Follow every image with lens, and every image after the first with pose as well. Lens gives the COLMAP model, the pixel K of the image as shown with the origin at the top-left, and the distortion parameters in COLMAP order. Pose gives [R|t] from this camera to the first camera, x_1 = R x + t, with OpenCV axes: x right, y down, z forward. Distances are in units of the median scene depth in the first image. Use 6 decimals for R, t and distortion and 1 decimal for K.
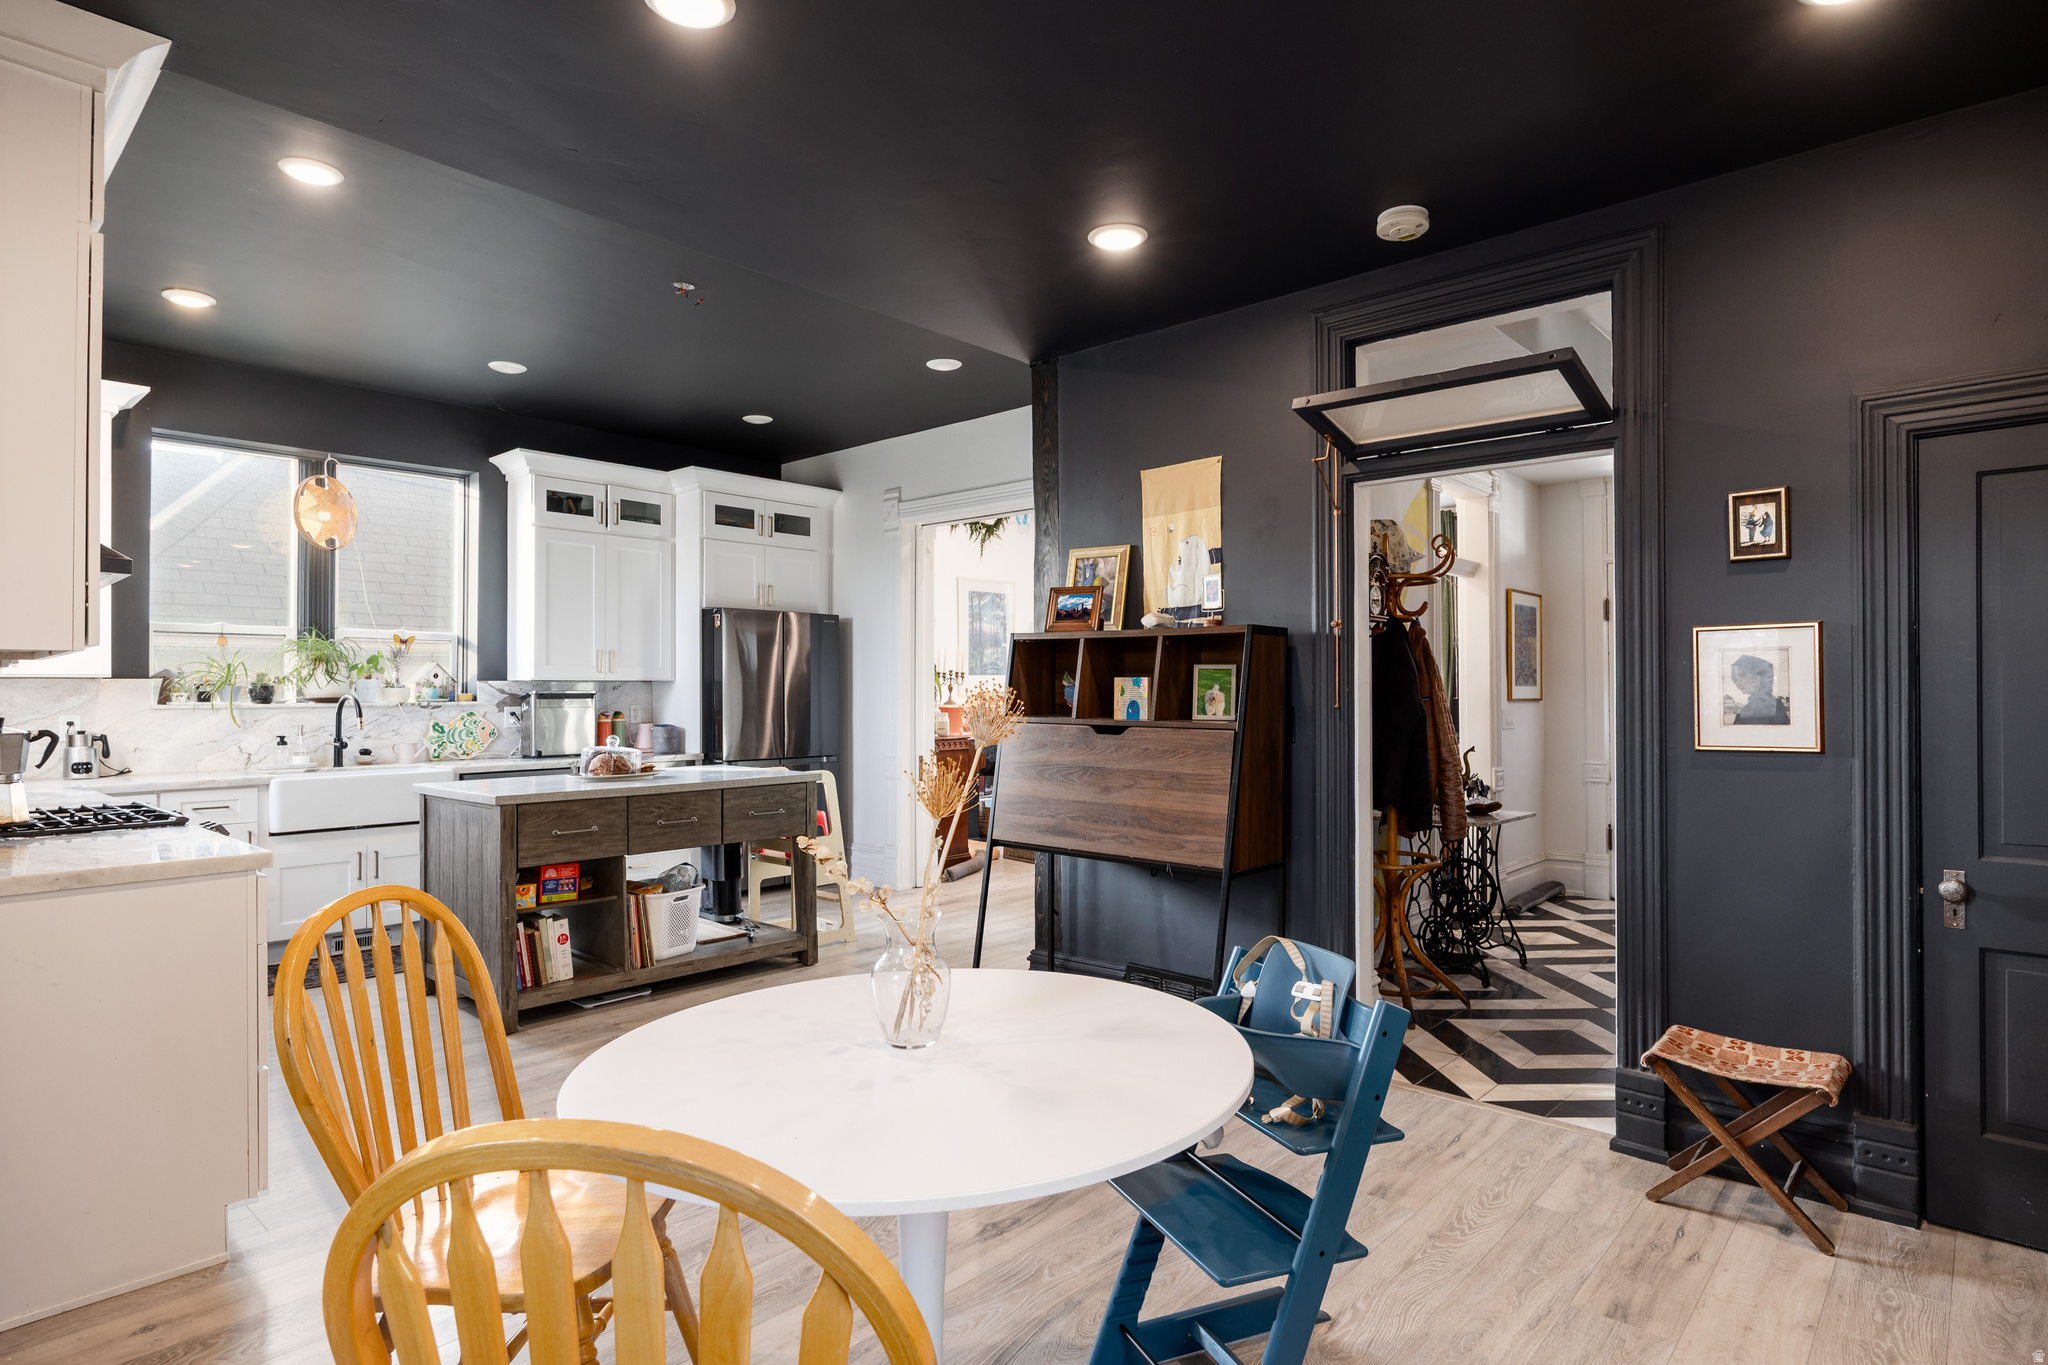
lens RADIAL K [[1093.7, 0, 1024.2], [0, 1093.7, 680.8], [0, 0, 1]] dist [0.002407, 0.001092]
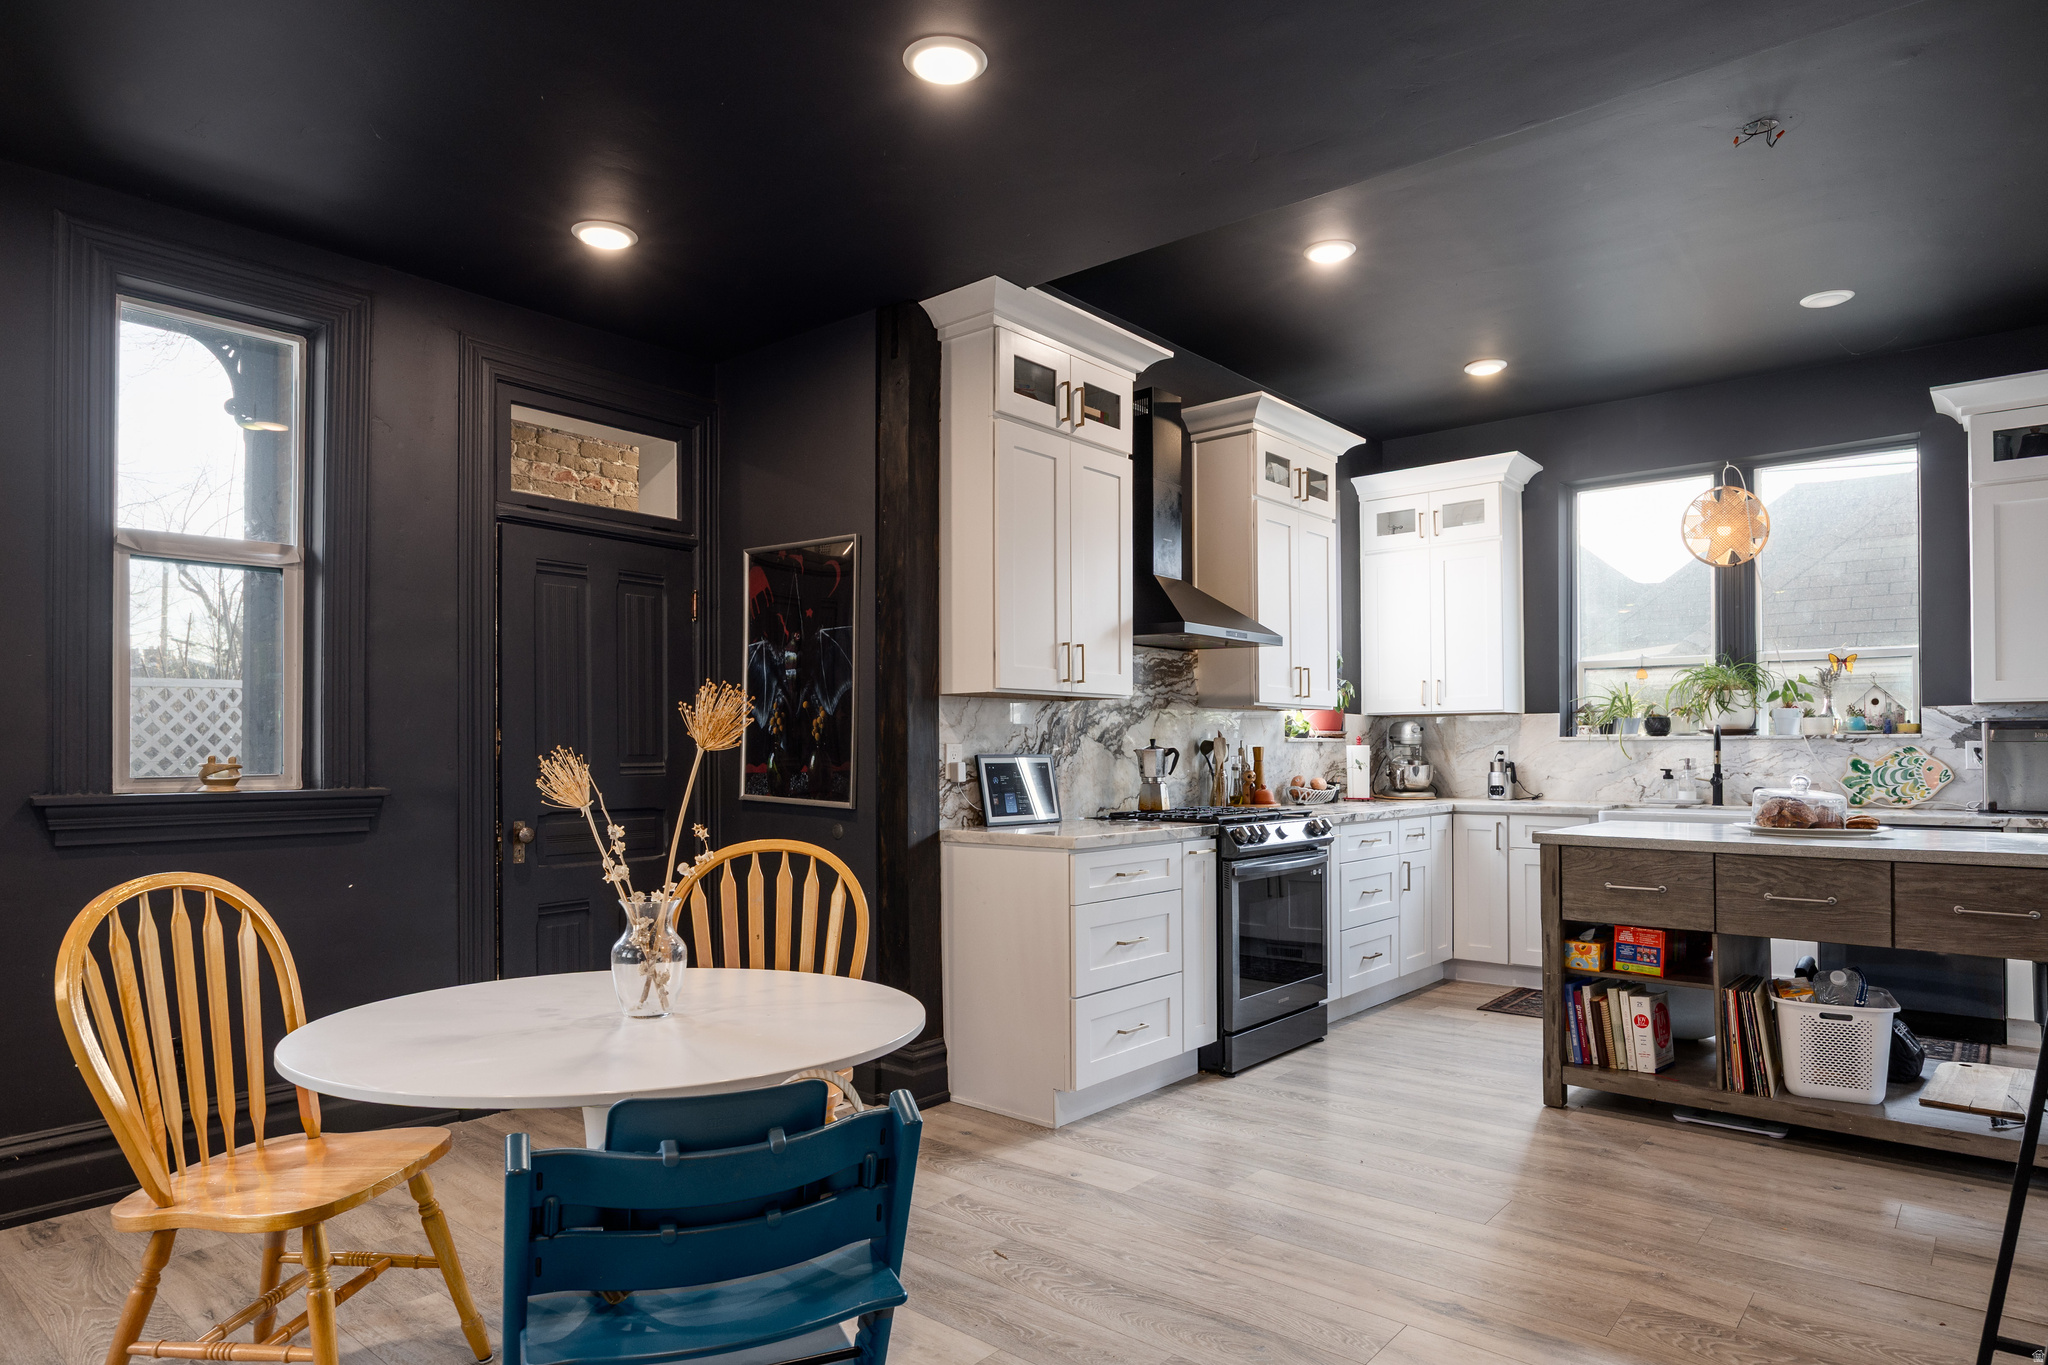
lens RADIAL K [[1175.1, 0, 1036.6], [0, 1175.1, 736.4], [0, 0, 1]] dist [-0.005110, -0.000318]
pose [[0.044692, -0.005262, -0.998987, 0.366498], [0.014468, 0.999885, -0.004619, 0.020589], [0.998896, -0.014246, 0.044763, 0.449516]]
